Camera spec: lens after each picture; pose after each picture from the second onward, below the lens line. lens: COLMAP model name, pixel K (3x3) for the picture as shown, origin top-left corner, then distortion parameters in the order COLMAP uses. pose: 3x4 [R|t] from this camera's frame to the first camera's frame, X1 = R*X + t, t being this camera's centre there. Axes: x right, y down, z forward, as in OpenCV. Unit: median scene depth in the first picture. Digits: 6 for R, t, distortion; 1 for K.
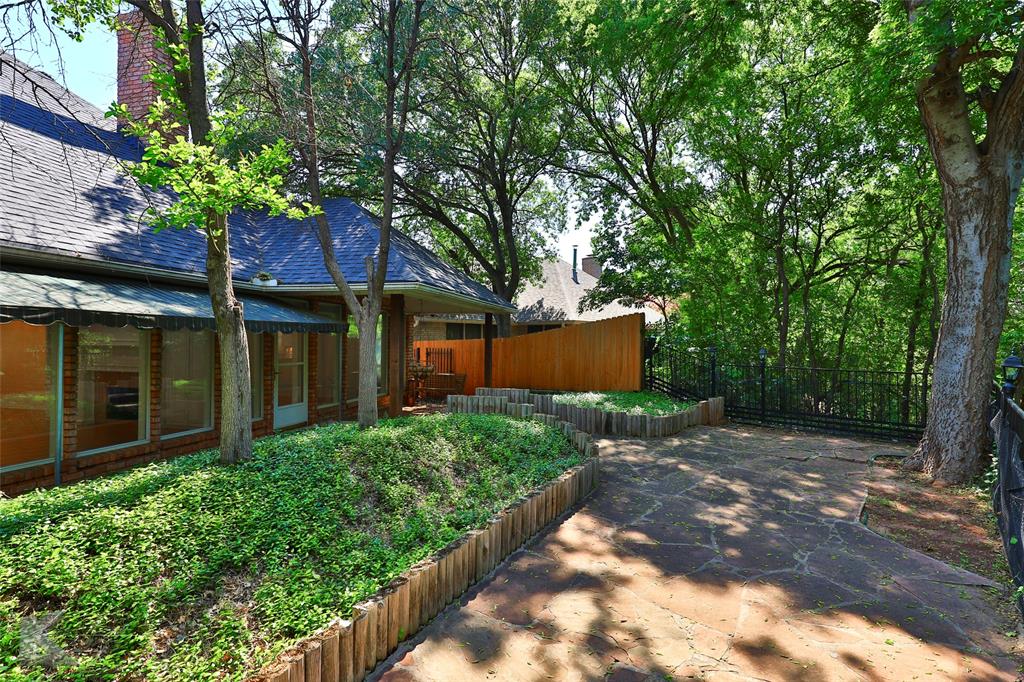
lens RADIAL K [[457.4, 0, 478.7], [0, 457.4, 329.7], [0, 0, 1]] dist [-0.000643, -0.000371]
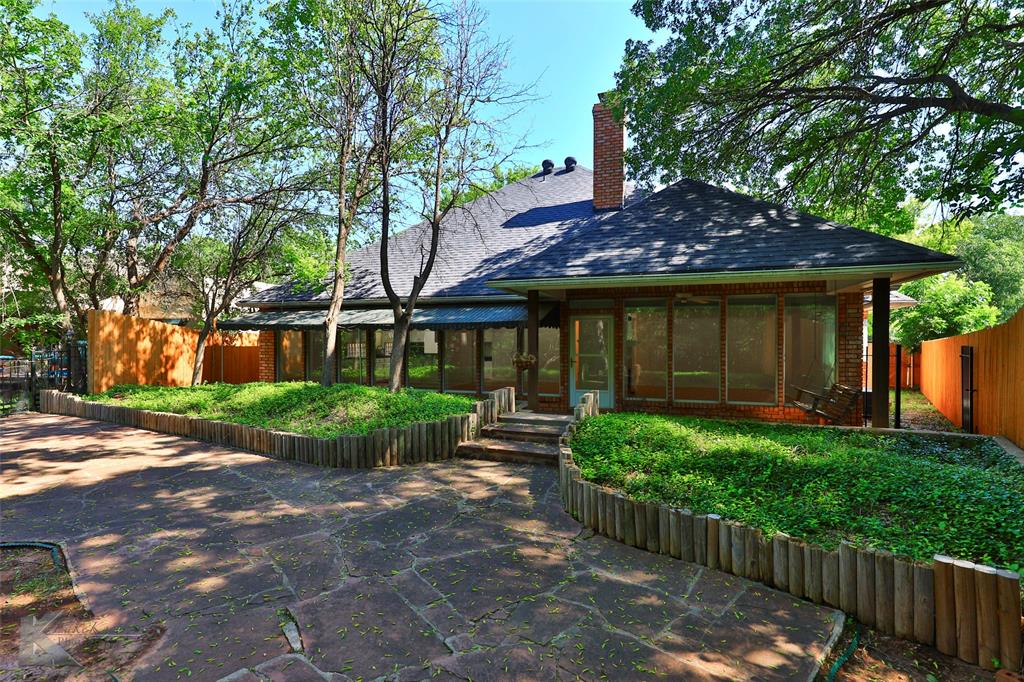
lens RADIAL K [[488.7, 0, 514.4], [0, 488.7, 343.7], [0, 0, 1]] dist [0.019557, 0.000019]
pose [[0.004856, 0.002048, -0.999986, 1.528606], [0.024890, 0.999688, 0.002168, 0.087588], [0.999678, -0.024901, 0.004804, 1.614162]]
